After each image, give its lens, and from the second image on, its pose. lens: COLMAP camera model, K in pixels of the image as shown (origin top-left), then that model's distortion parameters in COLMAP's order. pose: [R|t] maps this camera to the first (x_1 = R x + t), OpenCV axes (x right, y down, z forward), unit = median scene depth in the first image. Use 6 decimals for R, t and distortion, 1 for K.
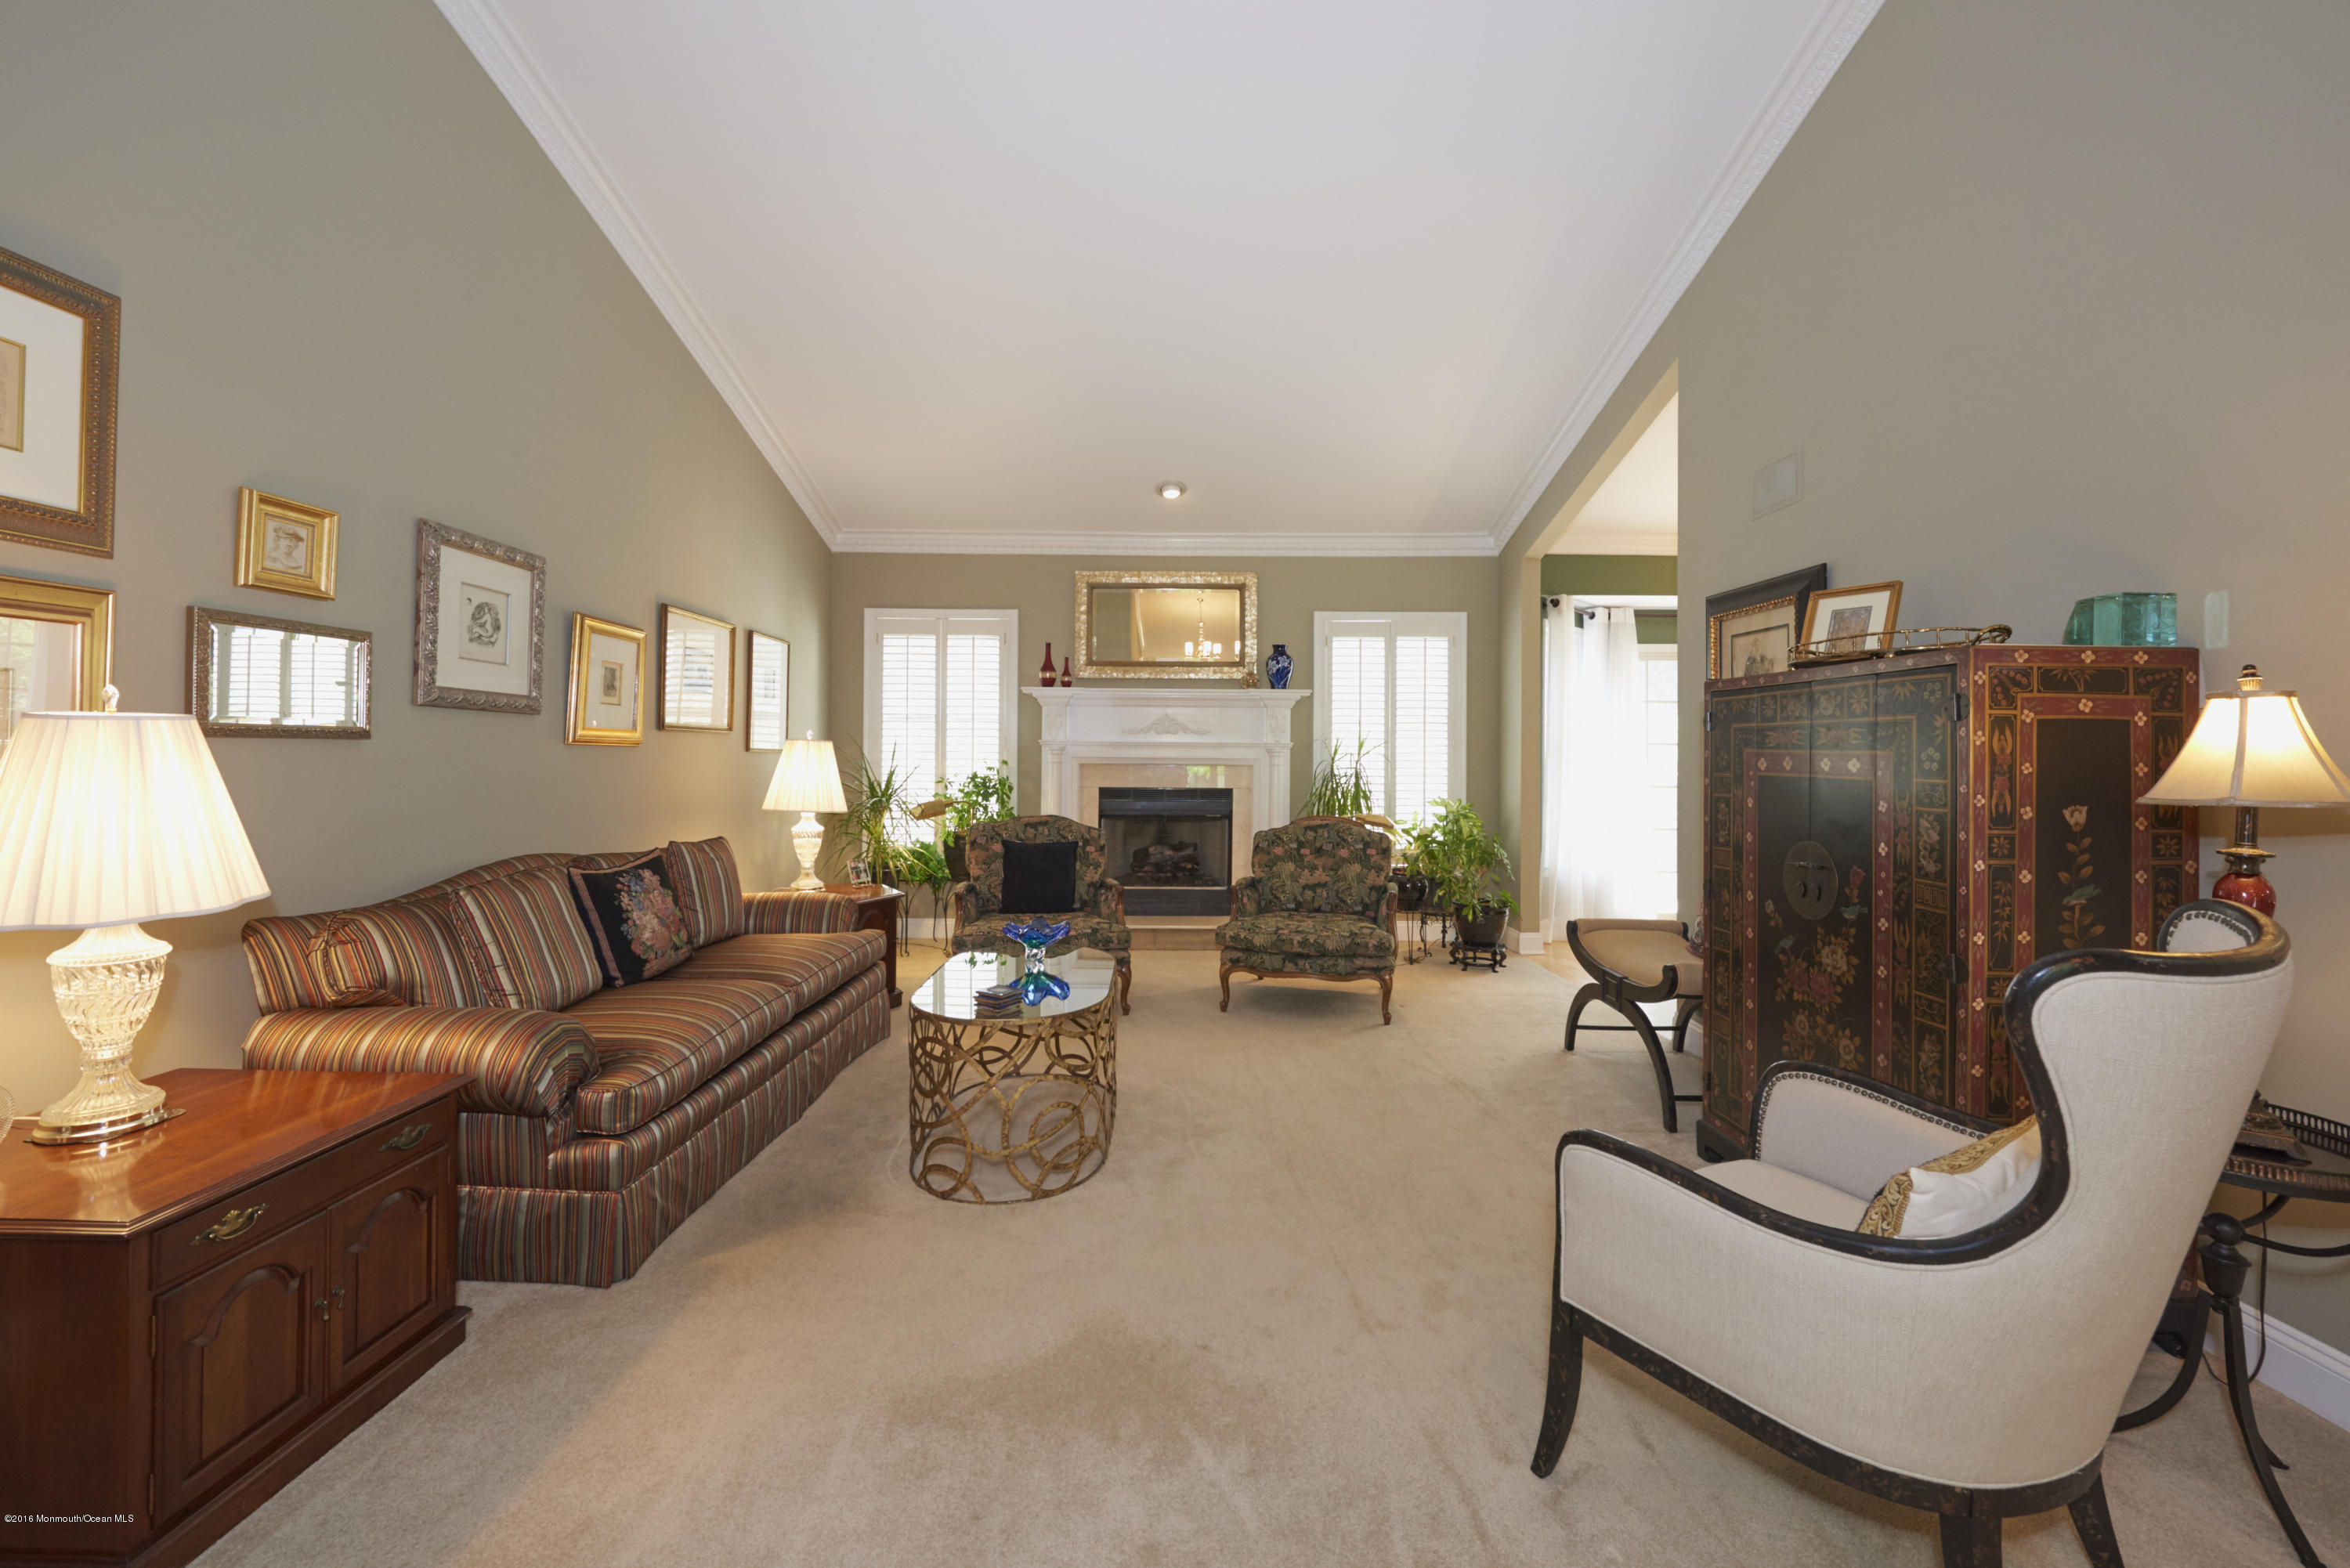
lens RADIAL K [[937.8, 0, 1175.3], [0, 937.8, 741.5], [0, 0, 1]] dist [-0.001571, -0.000045]
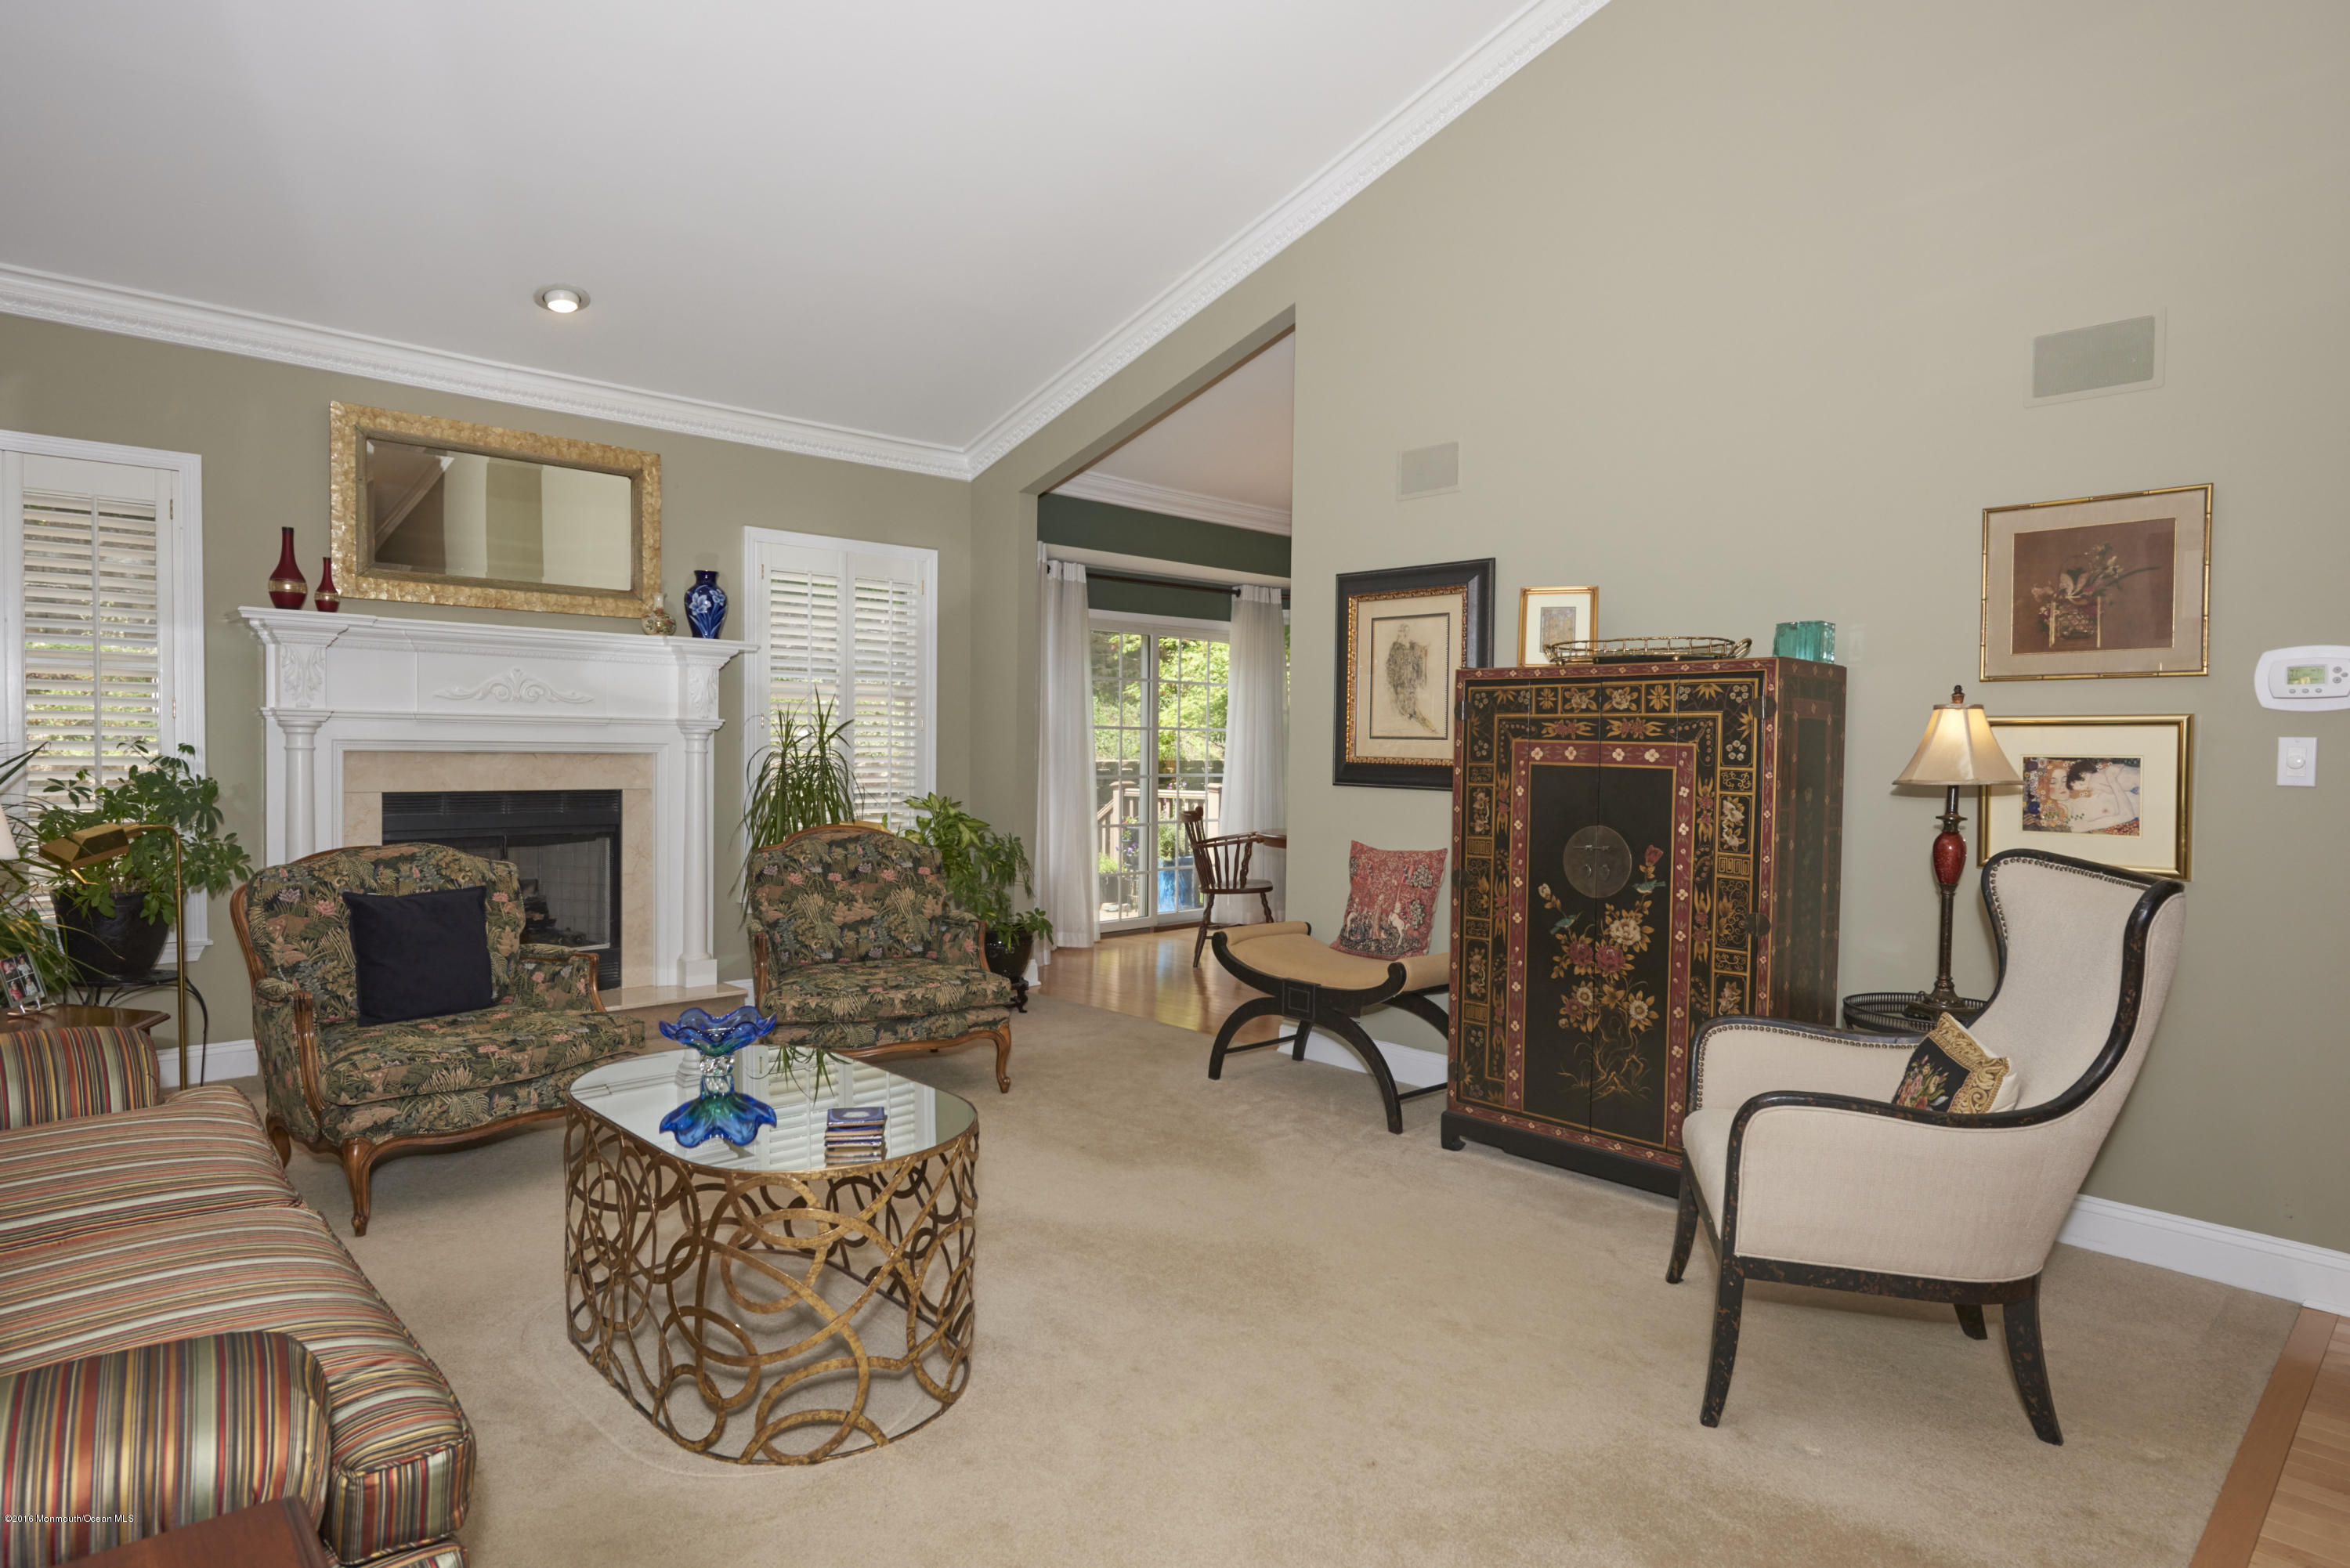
lens RADIAL K [[1299.0, 0, 1177.4], [0, 1299.0, 777.3], [0, 0, 1]] dist [-0.003865, -0.000696]
pose [[0.725111, -0.015131, 0.688466, -0.554986], [-0.017230, 0.999047, 0.040103, -0.000579], [-0.688417, -0.040941, 0.724159, 0.201162]]
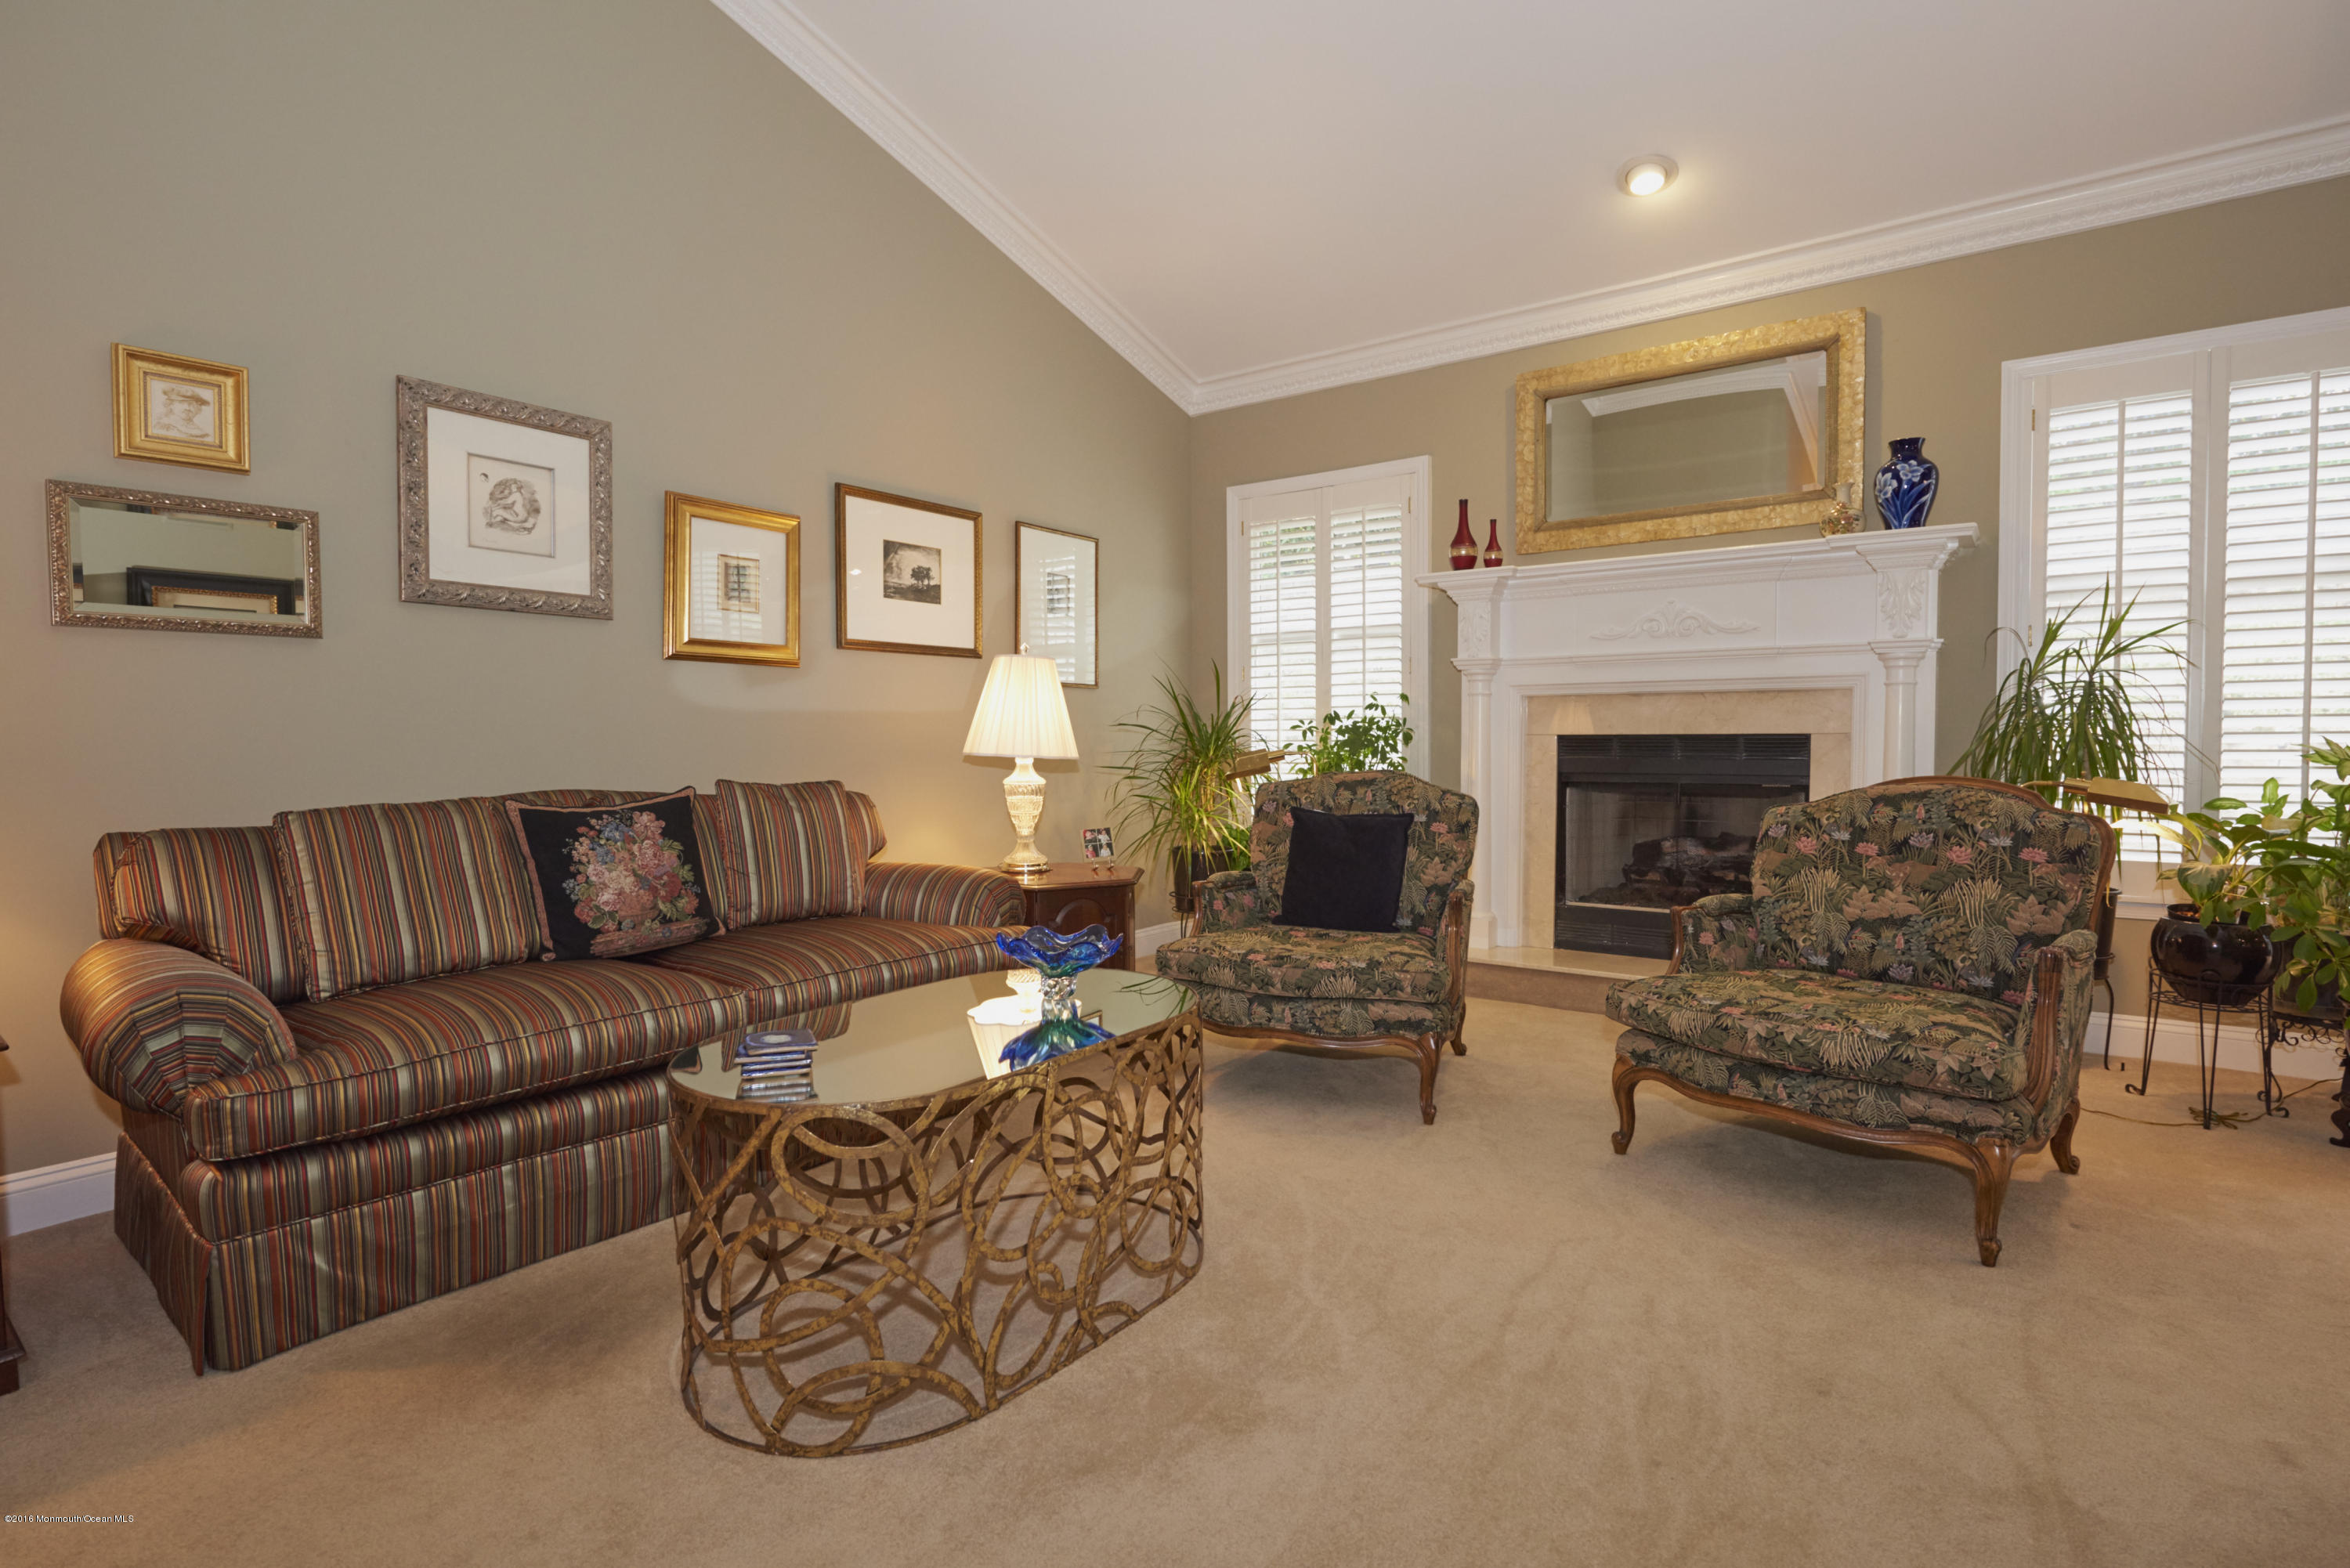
lens RADIAL K [[1157.3, 0, 1173.9], [0, 1157.3, 779.0], [0, 0, 1]] dist [-0.007205, -0.001241]
pose [[0.798380, 0.008877, -0.602088, 0.337647], [0.020133, 0.998939, 0.041425, 0.084244], [0.601817, -0.045195, 0.797354, 0.545034]]
